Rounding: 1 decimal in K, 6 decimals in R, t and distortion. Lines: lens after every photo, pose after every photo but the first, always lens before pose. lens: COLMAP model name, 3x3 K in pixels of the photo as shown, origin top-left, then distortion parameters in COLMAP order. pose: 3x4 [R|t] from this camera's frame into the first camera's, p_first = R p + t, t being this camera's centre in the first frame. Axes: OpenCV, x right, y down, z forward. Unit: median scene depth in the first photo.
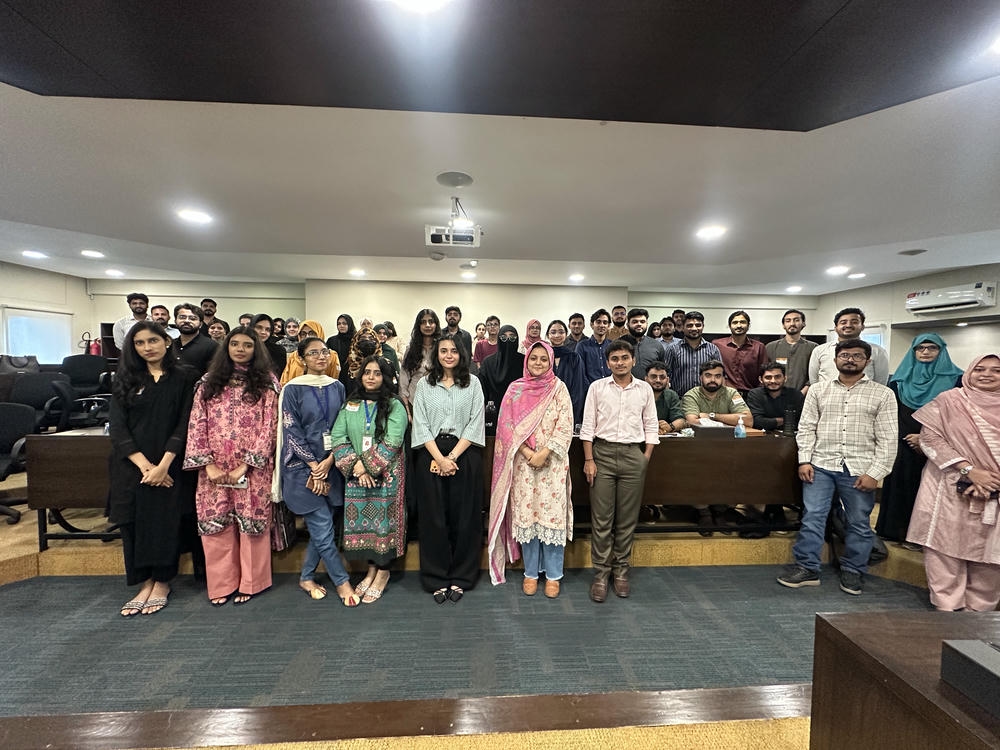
lens RADIAL K [[401.2, 0, 497.4], [0, 401.2, 376.4], [0, 0, 1]] dist [-0.003598, 0.000514]
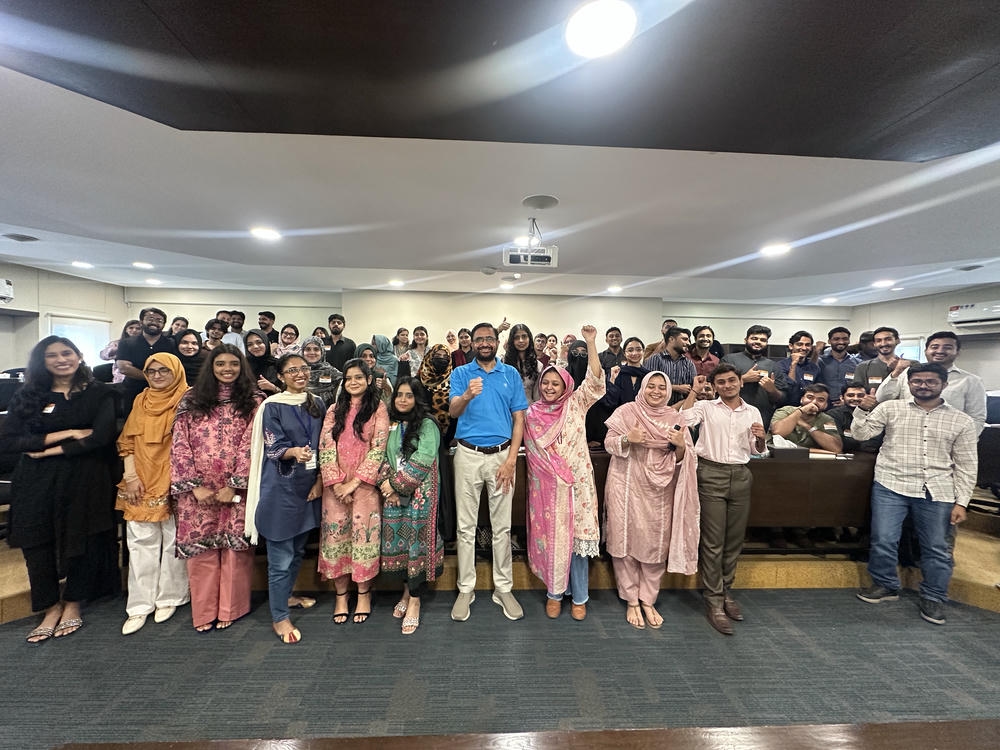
lens RADIAL K [[401.2, 0, 500.9], [0, 401.2, 379.3], [0, 0, 1]] dist [-0.003598, 0.000514]
pose [[0.999883, 0.007798, -0.013130, -0.184591], [-0.007847, 0.999962, -0.003710, -0.041576], [0.013101, 0.003813, 0.999907, -0.003721]]
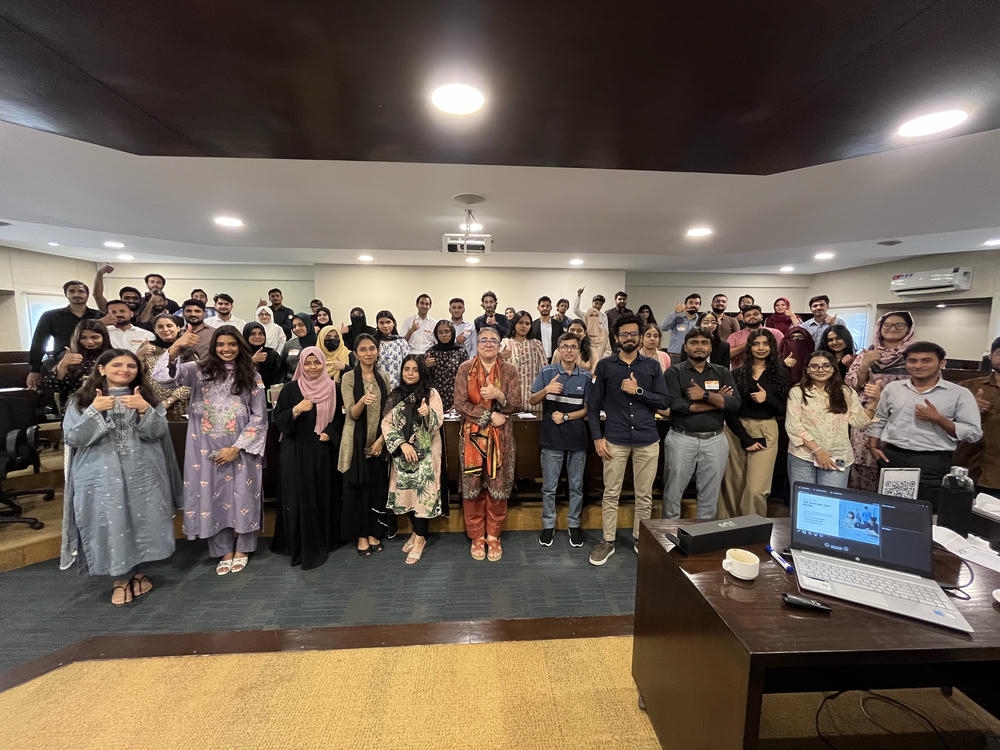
lens RADIAL K [[404.5, 0, 497.7], [0, 404.5, 377.6], [0, 0, 1]] dist [-0.000974, -0.000402]
pose [[0.999969, -0.006090, 0.004981, -0.034774], [0.005705, 0.997243, 0.073982, -0.067046], [-0.005418, -0.073951, 0.997247, -0.179275]]
